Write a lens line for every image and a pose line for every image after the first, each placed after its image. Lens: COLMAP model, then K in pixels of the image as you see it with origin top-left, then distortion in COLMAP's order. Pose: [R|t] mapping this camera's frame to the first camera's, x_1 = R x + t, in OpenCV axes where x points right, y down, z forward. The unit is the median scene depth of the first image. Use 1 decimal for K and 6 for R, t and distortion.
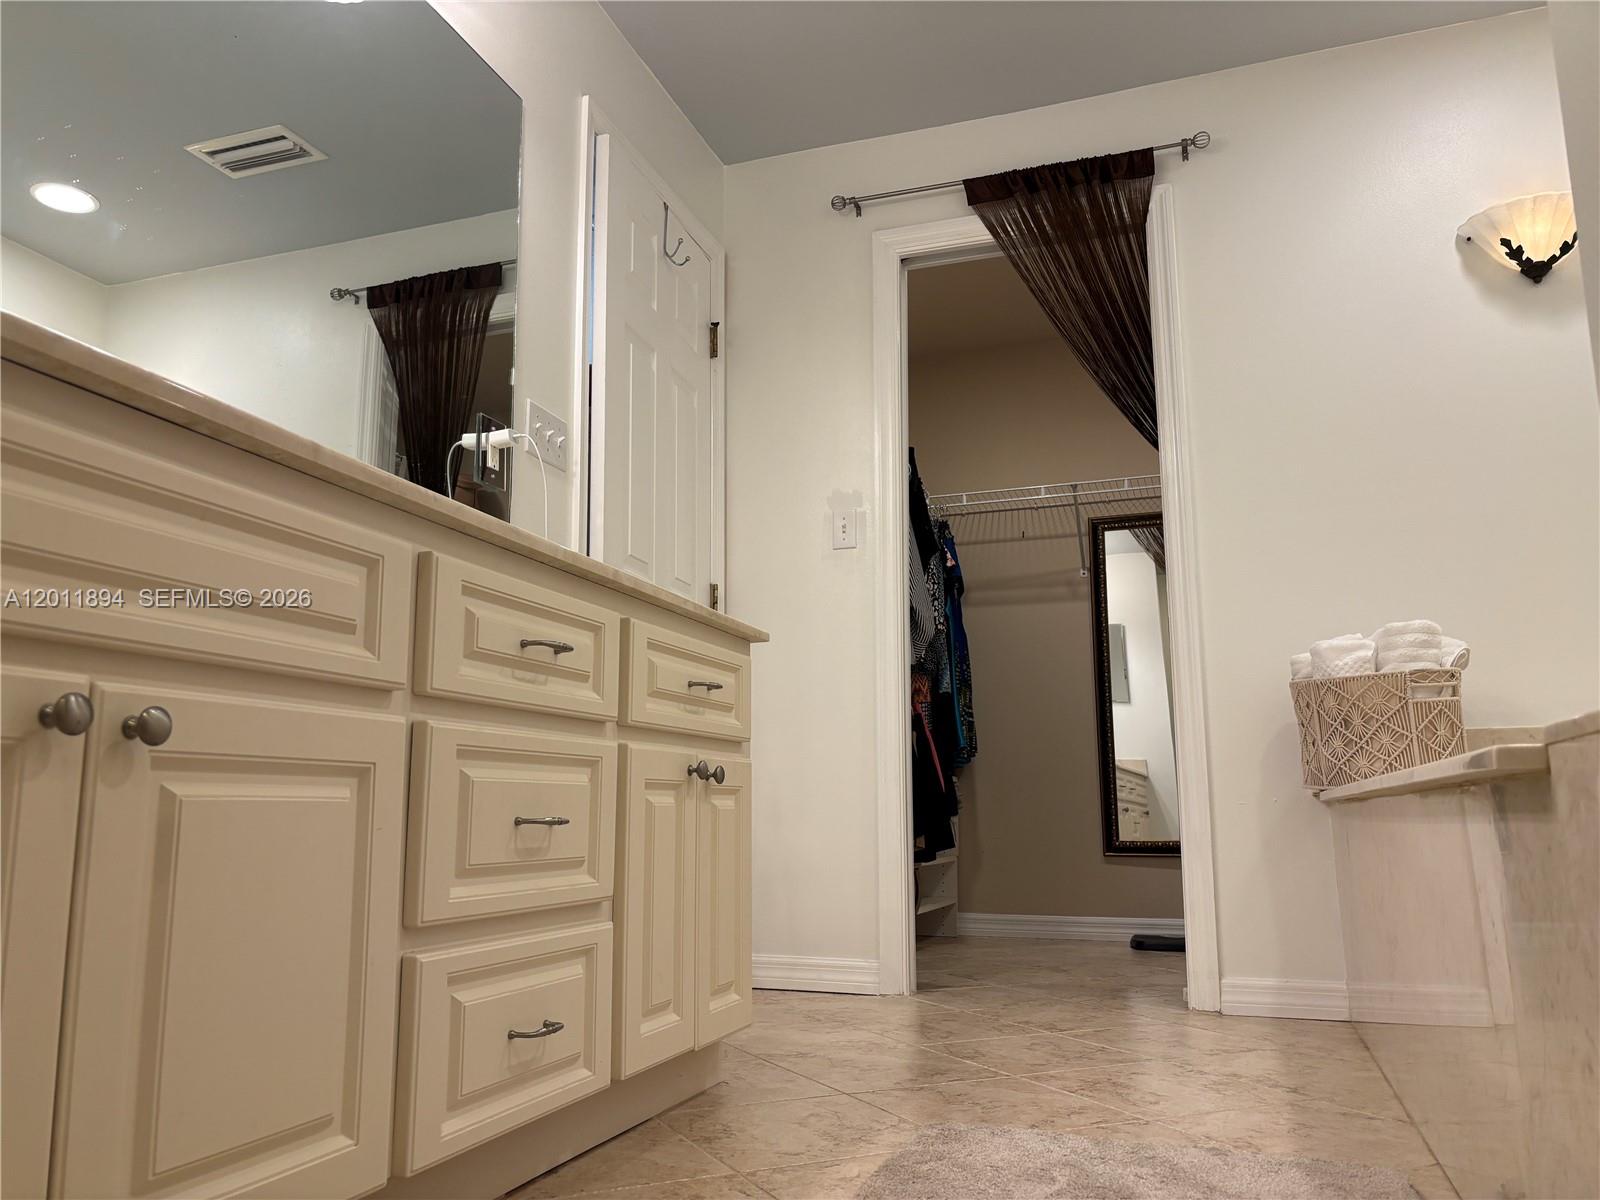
lens RADIAL K [[1207.8, 0, 795.3], [0, 1207.8, 598.9], [0, 0, 1]] dist [0.040122, -0.043928]
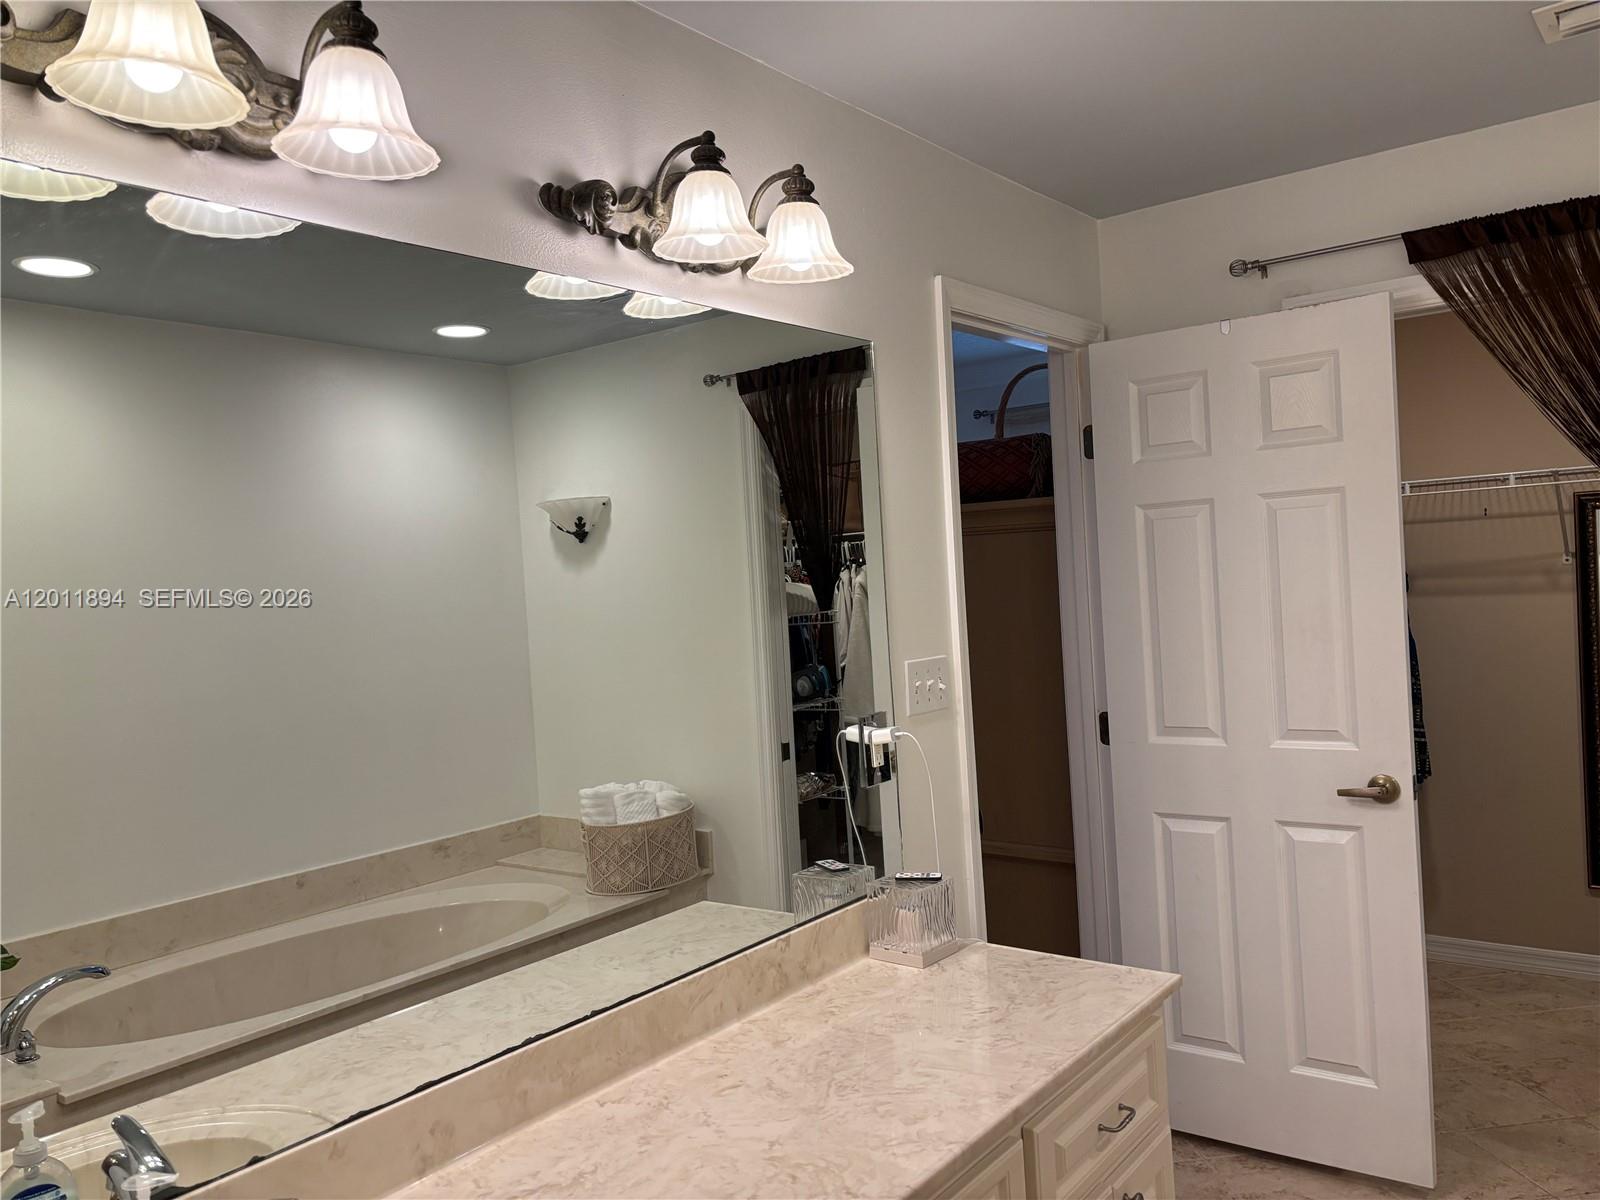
lens RADIAL K [[1207.8, 0, 802.0], [0, 1207.8, 599.0], [0, 0, 1]] dist [0.040122, -0.043928]
pose [[0.946211, -0.045457, -0.320342, 0.007263], [0.109597, 0.976581, 0.185143, -0.258003], [0.304424, -0.210293, 0.929033, 0.059273]]
